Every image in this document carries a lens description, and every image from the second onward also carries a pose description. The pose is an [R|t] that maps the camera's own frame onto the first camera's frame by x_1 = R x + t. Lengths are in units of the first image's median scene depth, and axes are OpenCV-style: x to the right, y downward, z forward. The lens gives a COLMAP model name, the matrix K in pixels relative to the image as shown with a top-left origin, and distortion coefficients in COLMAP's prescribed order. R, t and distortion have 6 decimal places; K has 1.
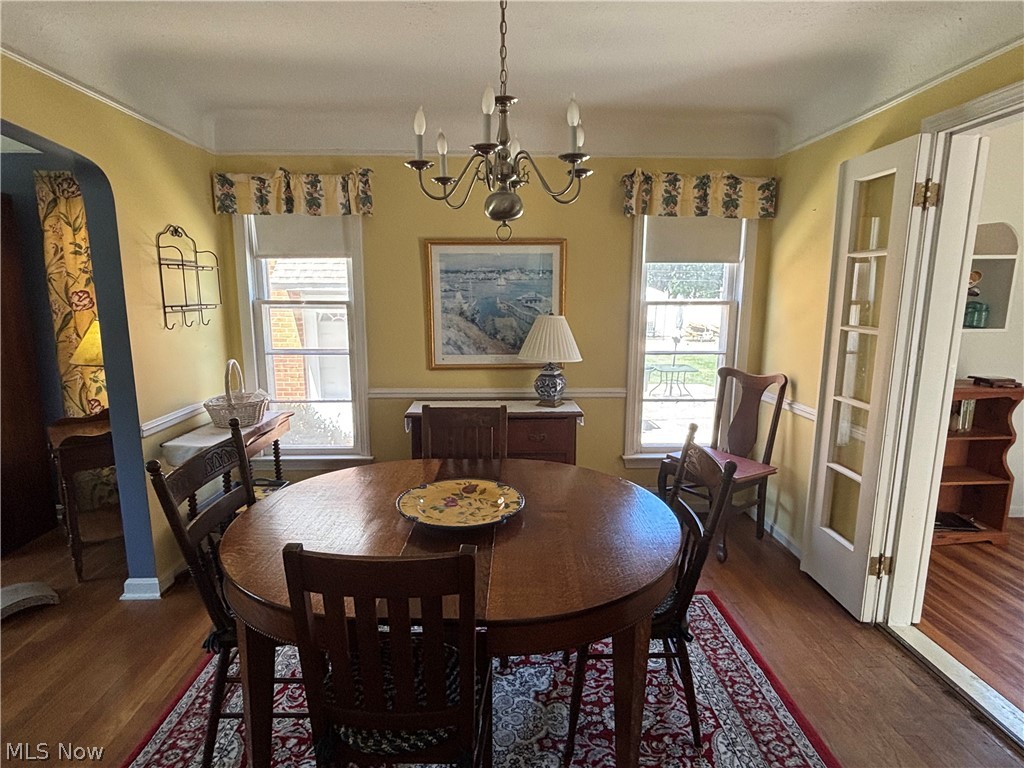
lens RADIAL K [[534.7, 0, 513.8], [0, 534.7, 386.0], [0, 0, 1]] dist [-0.005105, -0.002770]
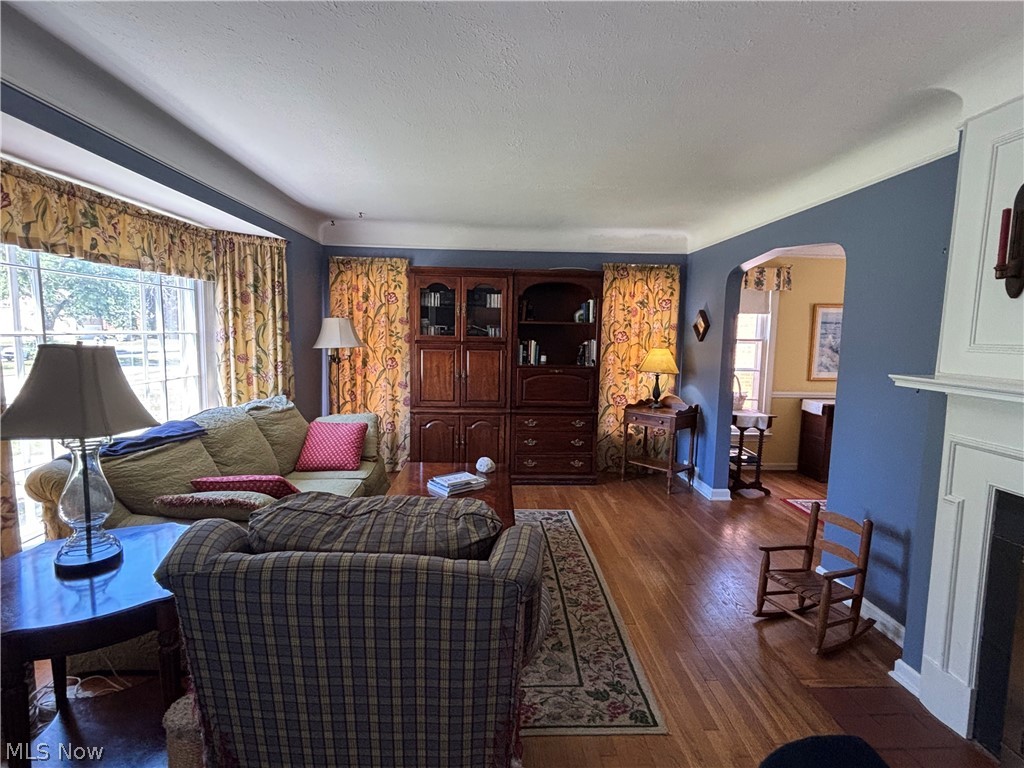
lens RADIAL K [[493.0, 0, 510.0], [0, 493.0, 383.4], [0, 0, 1]] dist [0.001065, 0.000079]
pose [[0.999928, 0.011952, -0.000429, -1.114894], [-0.011949, 0.996750, -0.079668, 0.114178], [-0.000525, 0.079667, 0.996821, -0.545556]]
